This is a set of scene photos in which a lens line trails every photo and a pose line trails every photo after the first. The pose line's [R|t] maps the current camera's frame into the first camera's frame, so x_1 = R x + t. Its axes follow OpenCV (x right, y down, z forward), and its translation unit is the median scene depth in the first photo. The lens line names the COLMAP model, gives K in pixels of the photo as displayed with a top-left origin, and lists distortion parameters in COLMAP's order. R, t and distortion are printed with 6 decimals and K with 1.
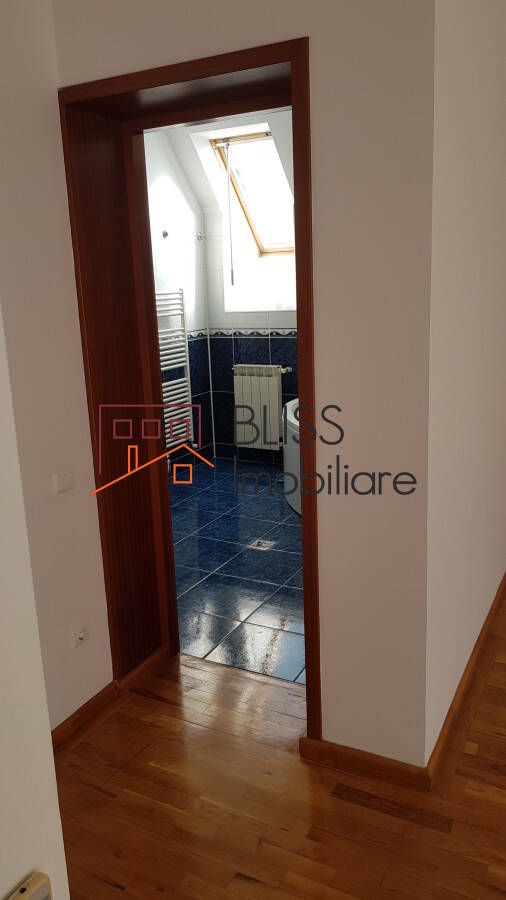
lens RADIAL K [[704.2, 0, 252.3], [0, 704.2, 451.3], [0, 0, 1]] dist [0.004752, -0.005709]
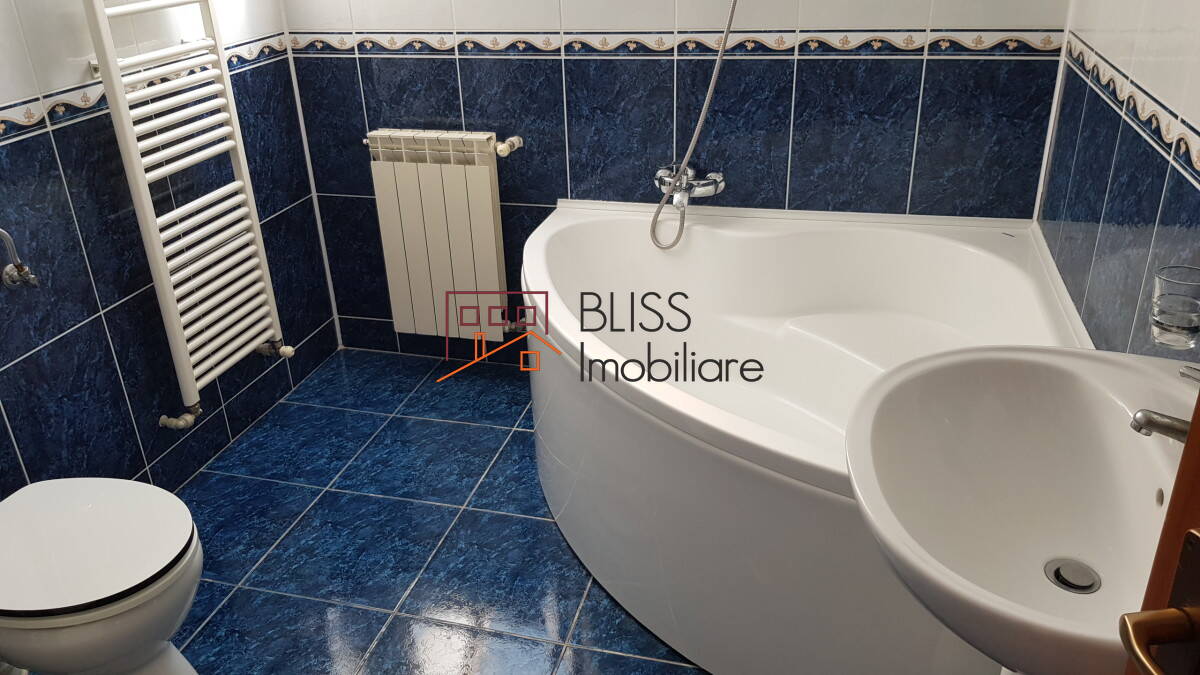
lens RADIAL K [[938.9, 0, 603.5], [0, 938.9, 333.7], [0, 0, 1]] dist [0.004752, -0.005709]
pose [[0.973213, -0.094275, 0.209687, -0.019056], [0.050203, 0.977192, 0.206340, -0.115723], [-0.224357, -0.190286, 0.955748, 0.466131]]
